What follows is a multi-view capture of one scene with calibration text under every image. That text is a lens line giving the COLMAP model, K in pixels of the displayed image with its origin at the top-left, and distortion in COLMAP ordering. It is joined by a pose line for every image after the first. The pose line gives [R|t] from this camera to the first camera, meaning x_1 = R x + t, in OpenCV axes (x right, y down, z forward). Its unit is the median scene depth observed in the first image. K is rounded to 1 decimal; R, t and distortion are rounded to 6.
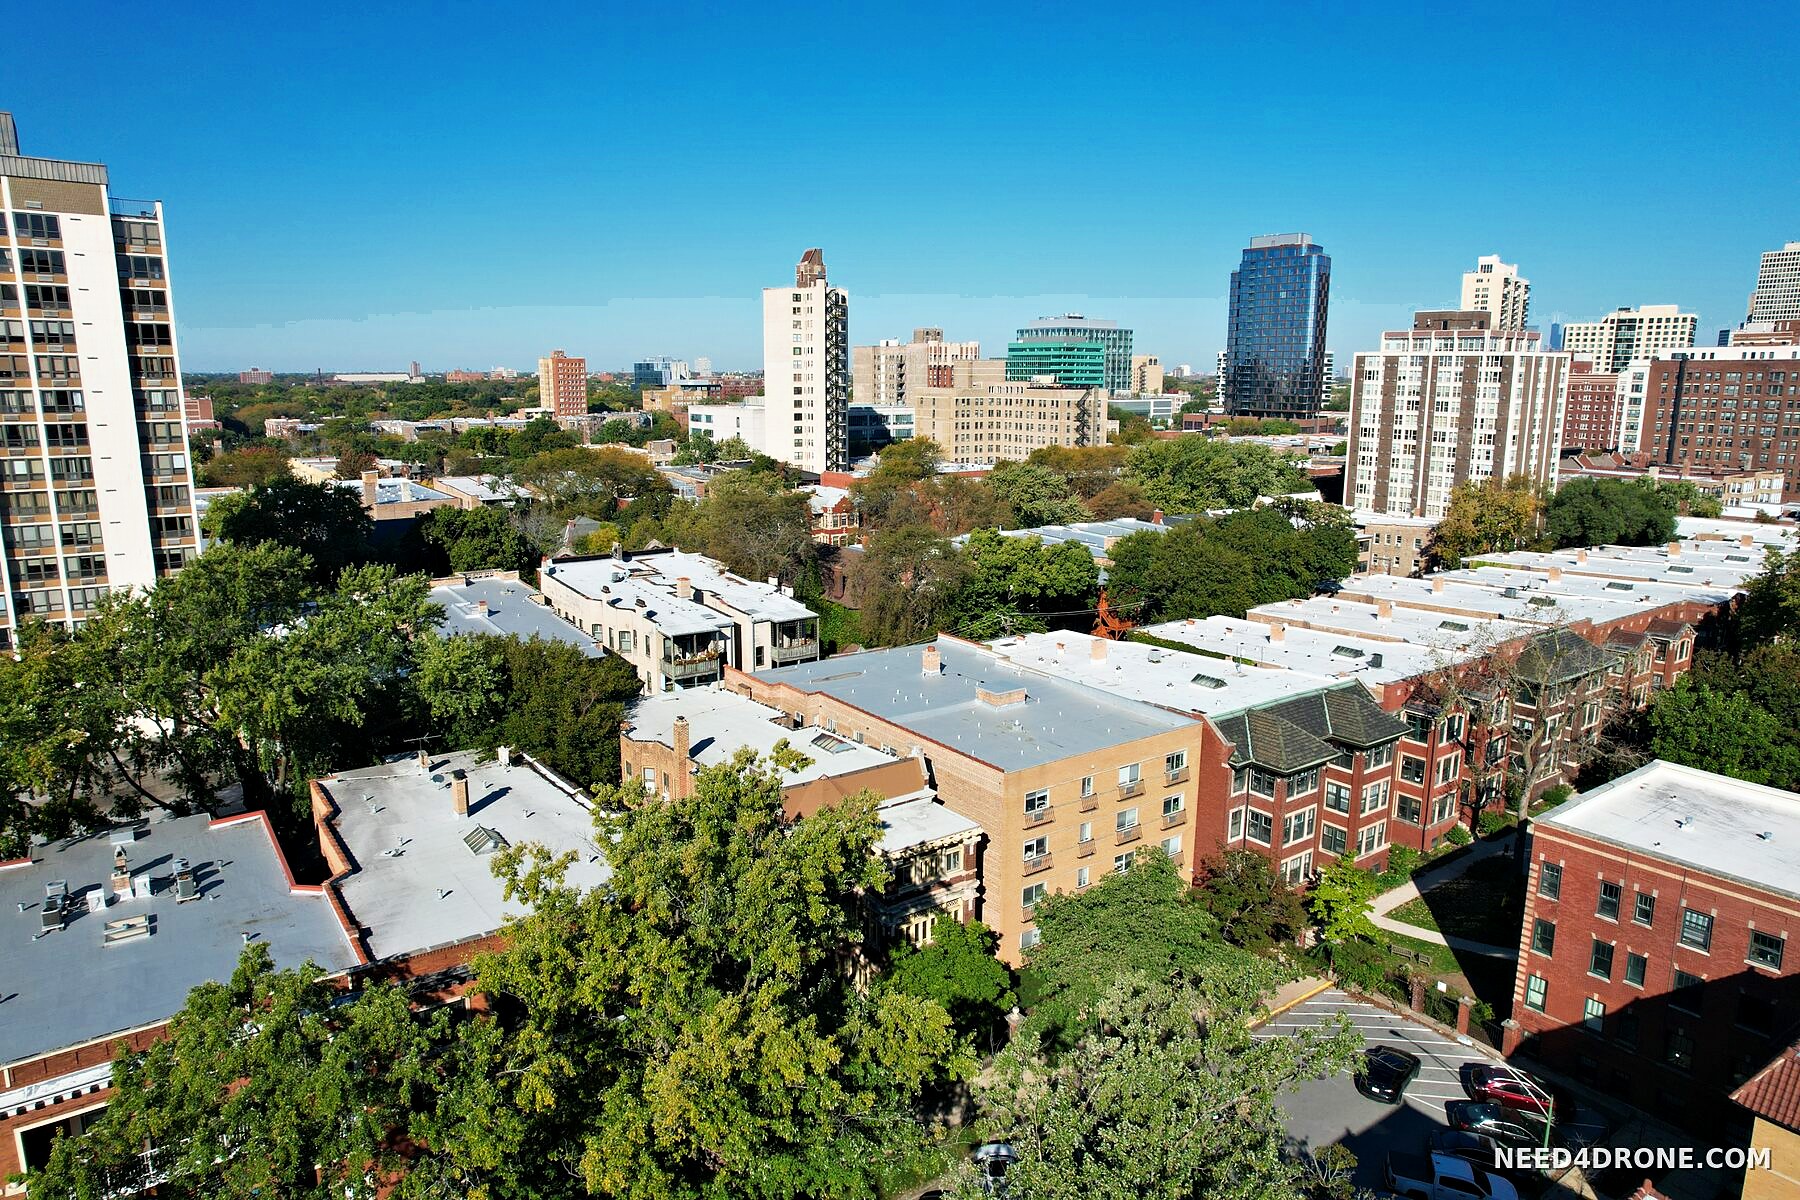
lens RADIAL K [[1136.6, 0, 900.0], [0, 1136.6, 600.0], [0, 0, 1]] dist [-0.032668, 0.002566]
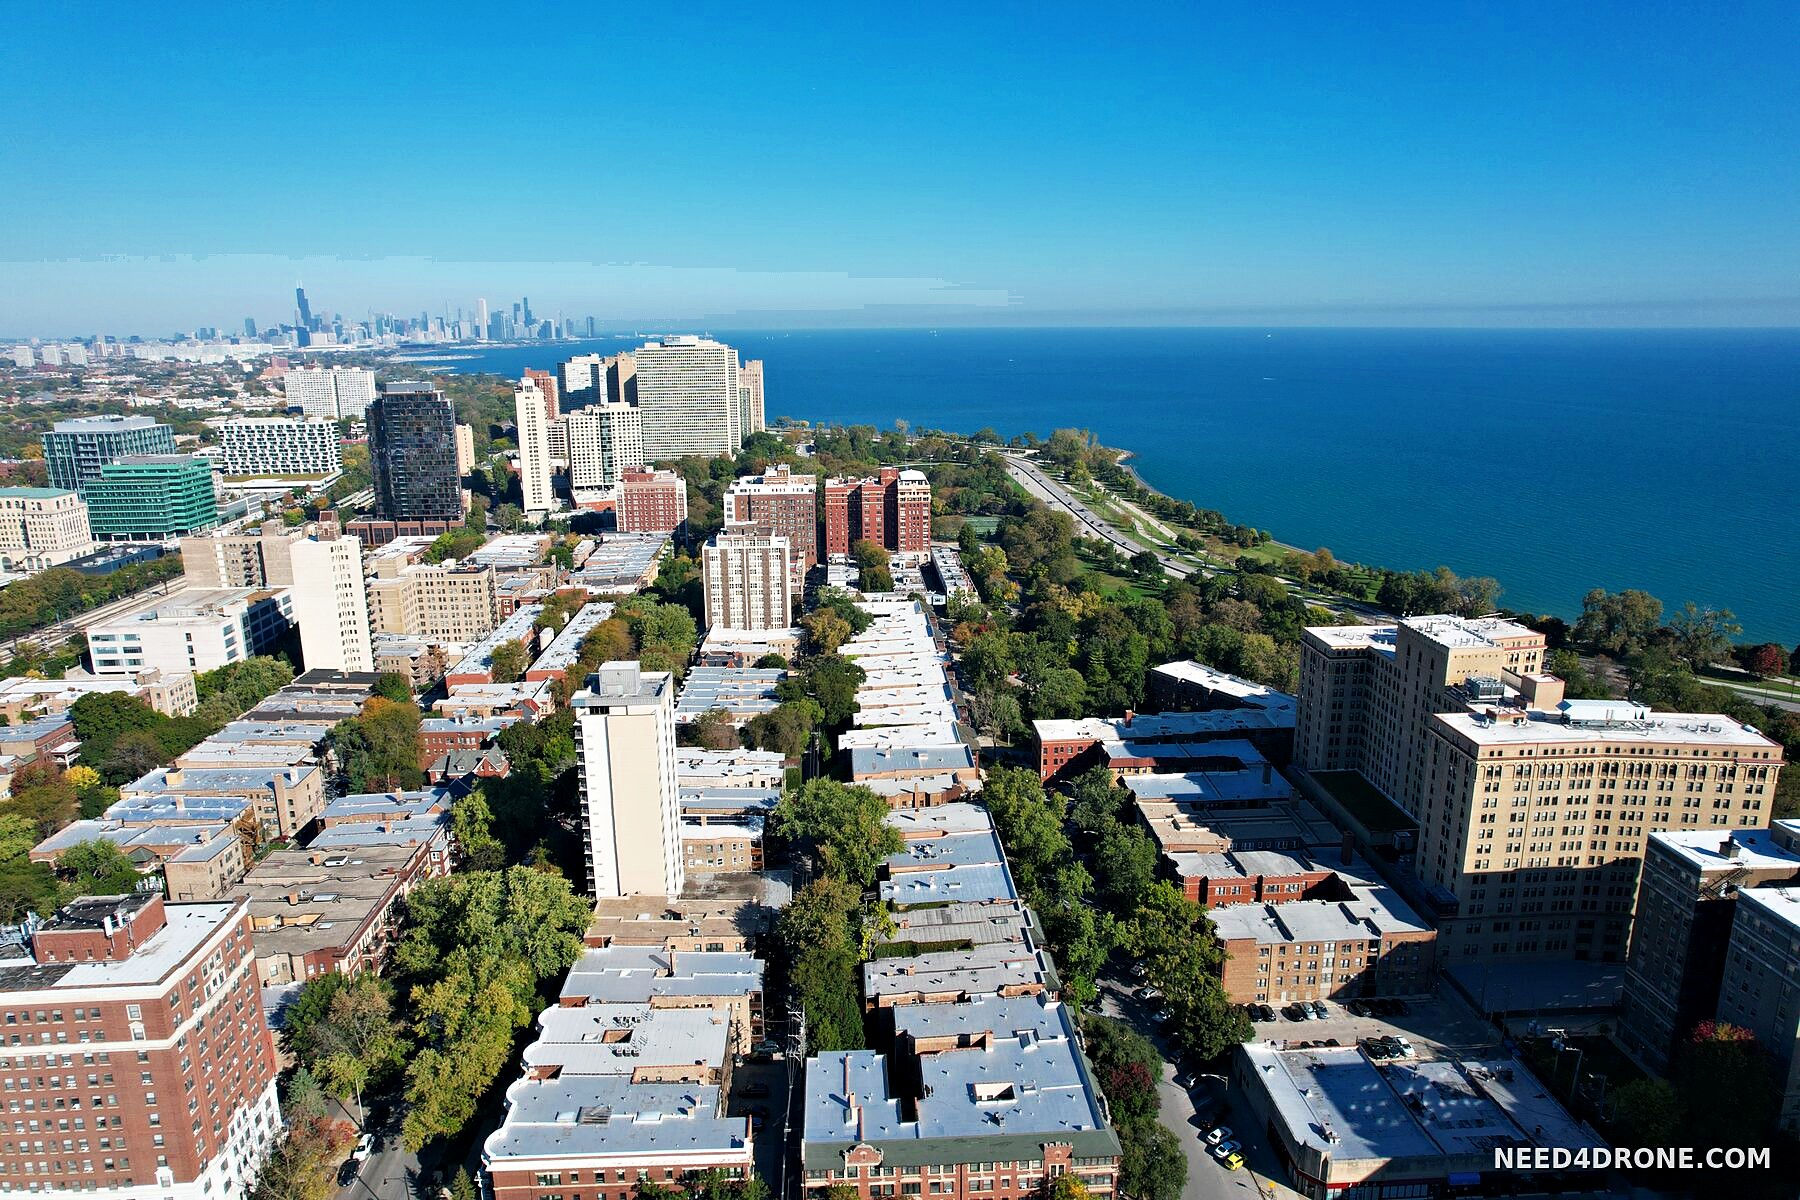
lens RADIAL K [[1136.6, 0, 900.0], [0, 1136.6, 600.0], [0, 0, 1]] dist [-0.032668, 0.002566]
pose [[0.539765, -0.206410, 0.816118, -1.066768], [0.178766, 0.975467, 0.128479, -0.332647], [-0.822616, 0.076546, 0.563422, -0.391271]]
